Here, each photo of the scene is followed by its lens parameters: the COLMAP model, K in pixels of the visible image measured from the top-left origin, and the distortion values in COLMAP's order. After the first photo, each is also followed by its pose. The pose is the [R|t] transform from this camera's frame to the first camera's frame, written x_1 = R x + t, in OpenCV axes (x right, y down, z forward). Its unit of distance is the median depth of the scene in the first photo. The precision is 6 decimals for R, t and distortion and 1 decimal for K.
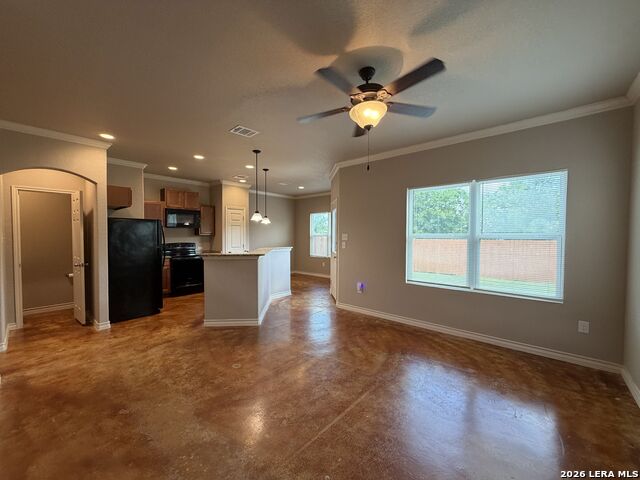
lens RADIAL K [[257.7, 0, 317.4], [0, 257.7, 241.4], [0, 0, 1]] dist [-0.001249, 0.000136]
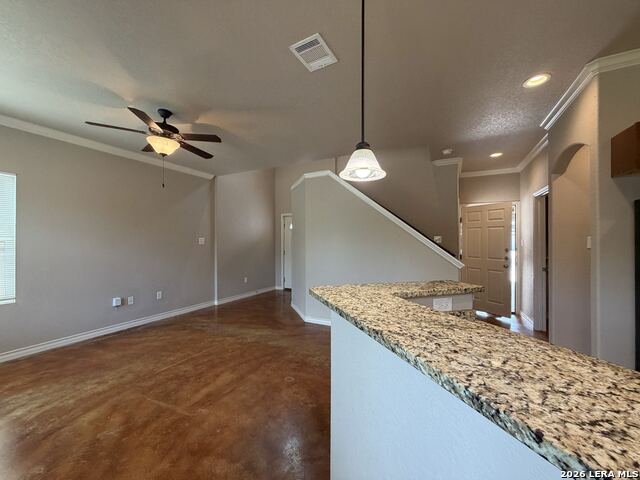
lens RADIAL K [[257.7, 0, 319.5], [0, 257.7, 241.1], [0, 0, 1]] dist [-0.000164, 0.000286]
pose [[-0.968371, -0.002993, -0.249497, -0.248147], [-0.007390, 0.999833, 0.016689, -0.037572], [0.249406, 0.018005, -0.968232, 2.541529]]
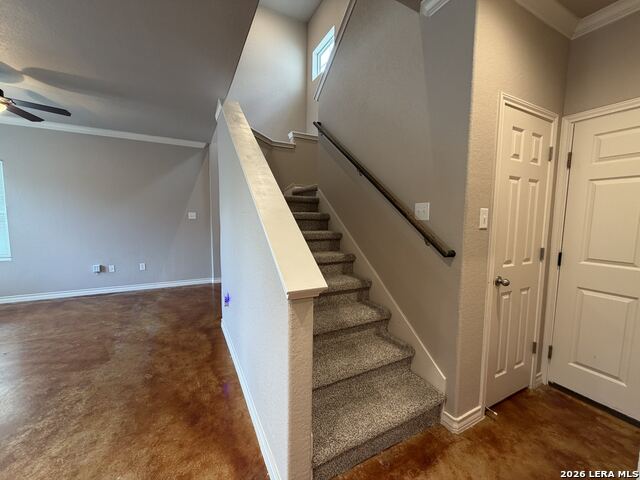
lens RADIAL K [[257.7, 0, 317.4], [0, 257.7, 241.4], [0, 0, 1]] dist [-0.001249, 0.000136]
pose [[-0.931506, -0.045114, 0.360917, -1.736736], [-0.005389, 0.993881, 0.110325, -0.018585], [-0.363685, 0.100824, -0.926049, 1.648219]]
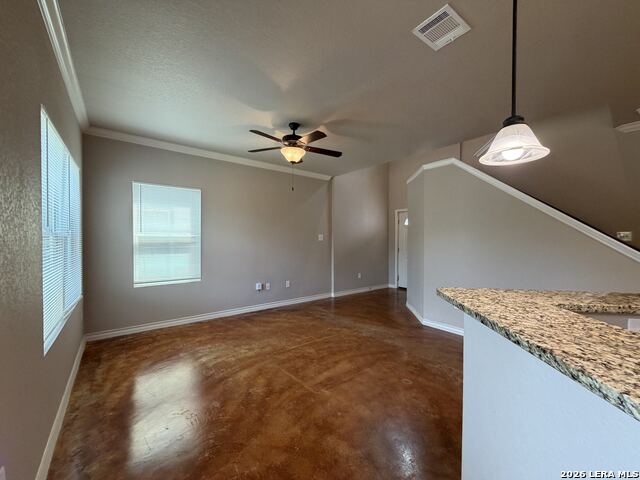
lens RADIAL K [[257.7, 0, 317.4], [0, 257.7, 241.4], [0, 0, 1]] dist [-0.001249, 0.000136]
pose [[-0.983877, -0.008665, 0.178634, -0.219515], [-0.003027, 0.999489, 0.031806, -0.034788], [-0.178819, 0.030753, -0.983401, 2.539086]]
